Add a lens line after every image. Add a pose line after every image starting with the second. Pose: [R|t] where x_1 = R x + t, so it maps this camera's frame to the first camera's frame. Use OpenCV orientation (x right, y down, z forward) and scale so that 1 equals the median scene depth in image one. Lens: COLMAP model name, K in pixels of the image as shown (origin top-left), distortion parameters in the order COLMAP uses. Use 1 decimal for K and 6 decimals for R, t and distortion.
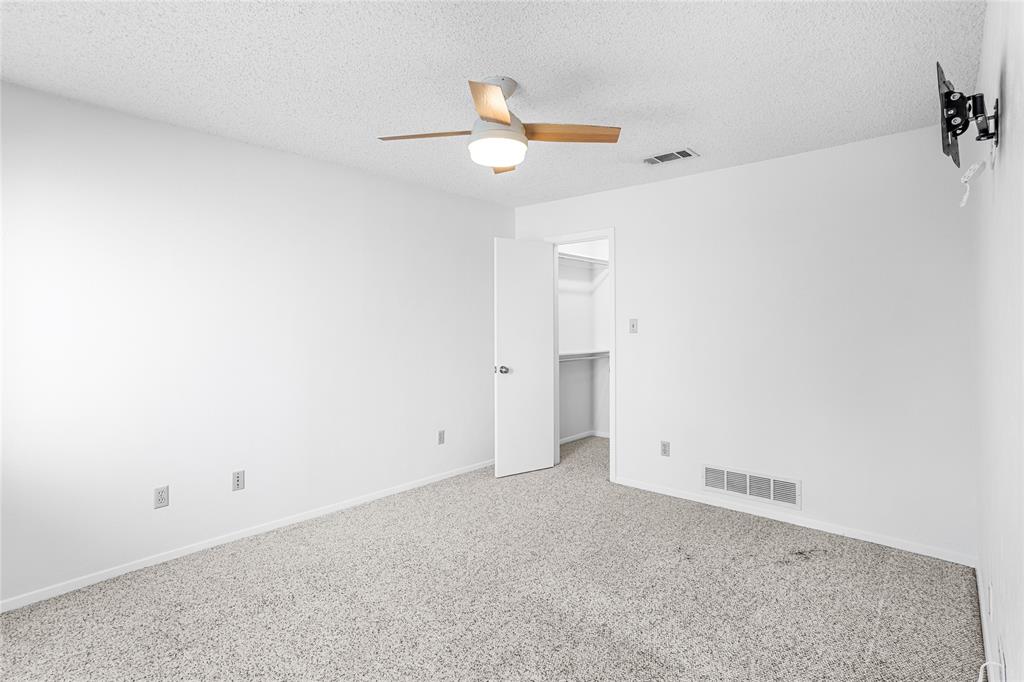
lens RADIAL K [[496.9, 0, 513.5], [0, 496.9, 337.5], [0, 0, 1]] dist [-0.022304, 0.006332]
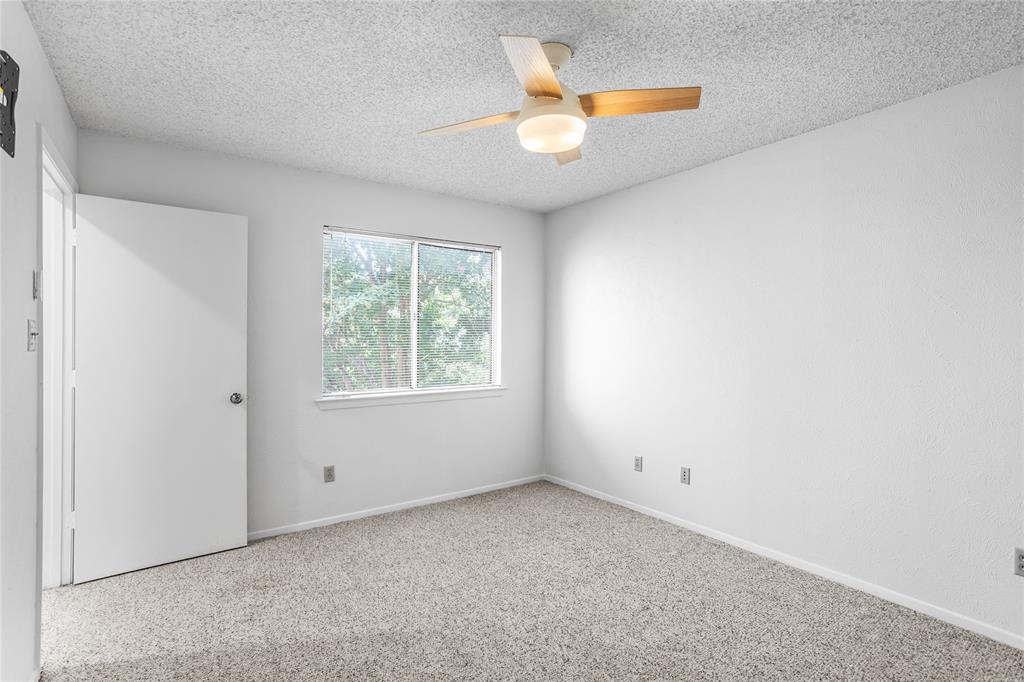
lens RADIAL K [[496.9, 0, 512.6], [0, 496.9, 338.3], [0, 0, 1]] dist [-0.022304, 0.006332]
pose [[-0.203487, 0.006198, -0.979058, 0.662285], [-0.028560, 0.999517, 0.012263, -0.030126], [0.978661, 0.030457, -0.203212, 0.863724]]
